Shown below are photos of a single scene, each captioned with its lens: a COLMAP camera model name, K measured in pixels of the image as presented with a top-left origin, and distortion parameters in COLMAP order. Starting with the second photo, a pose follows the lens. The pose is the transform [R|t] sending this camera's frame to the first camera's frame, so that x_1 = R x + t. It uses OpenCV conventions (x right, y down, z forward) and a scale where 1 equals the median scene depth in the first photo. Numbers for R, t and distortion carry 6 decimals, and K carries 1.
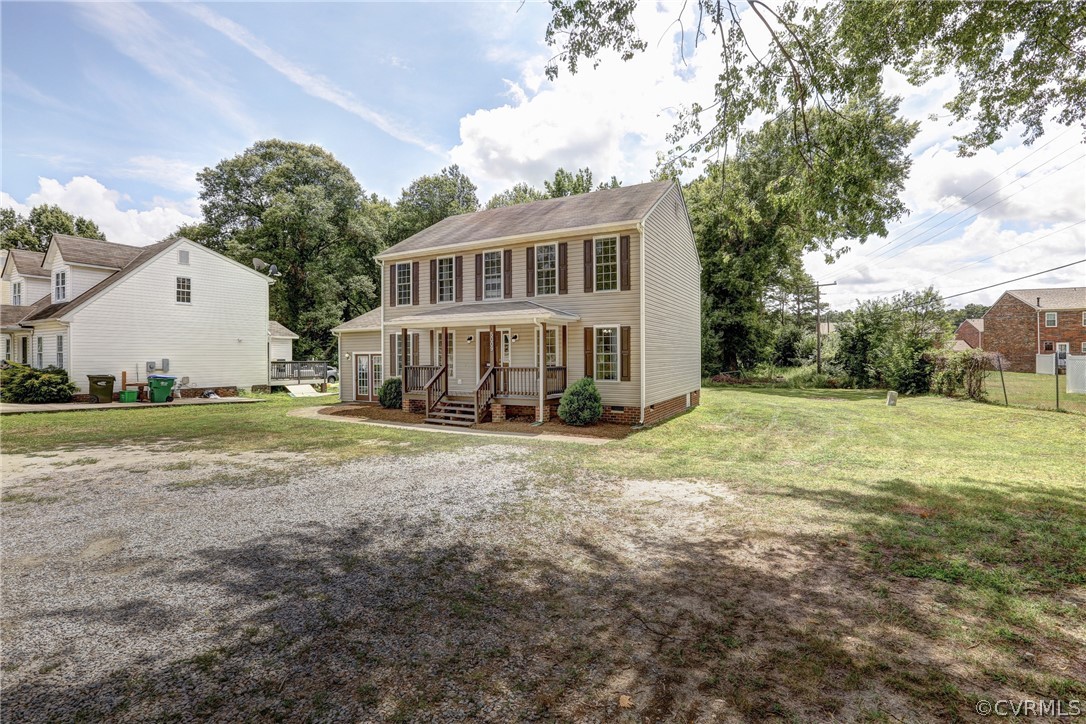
lens RADIAL K [[486.8, 0, 541.6], [0, 486.8, 364.9], [0, 0, 1]] dist [-0.034403, 0.003915]
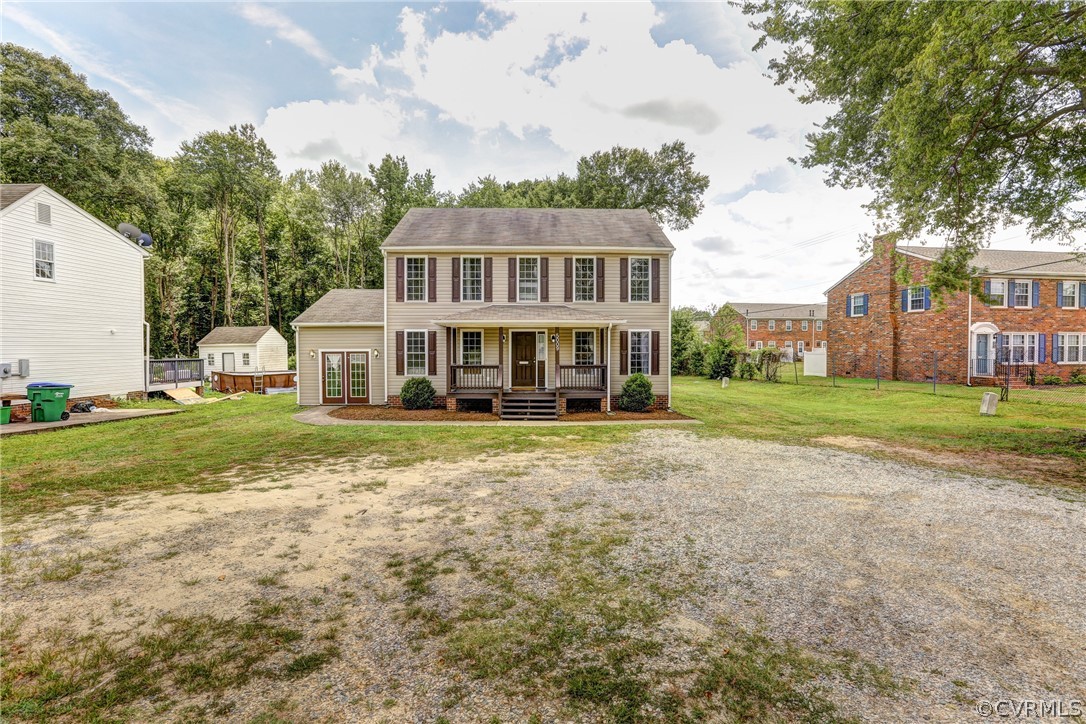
lens RADIAL K [[486.8, 0, 543.5], [0, 486.8, 361.2], [0, 0, 1]] dist [-0.034403, 0.003915]
pose [[0.870477, -0.011683, 0.492071, -0.545021], [0.006377, 0.999902, 0.012459, -0.015724], [-0.492169, -0.007707, 0.870466, 0.046430]]
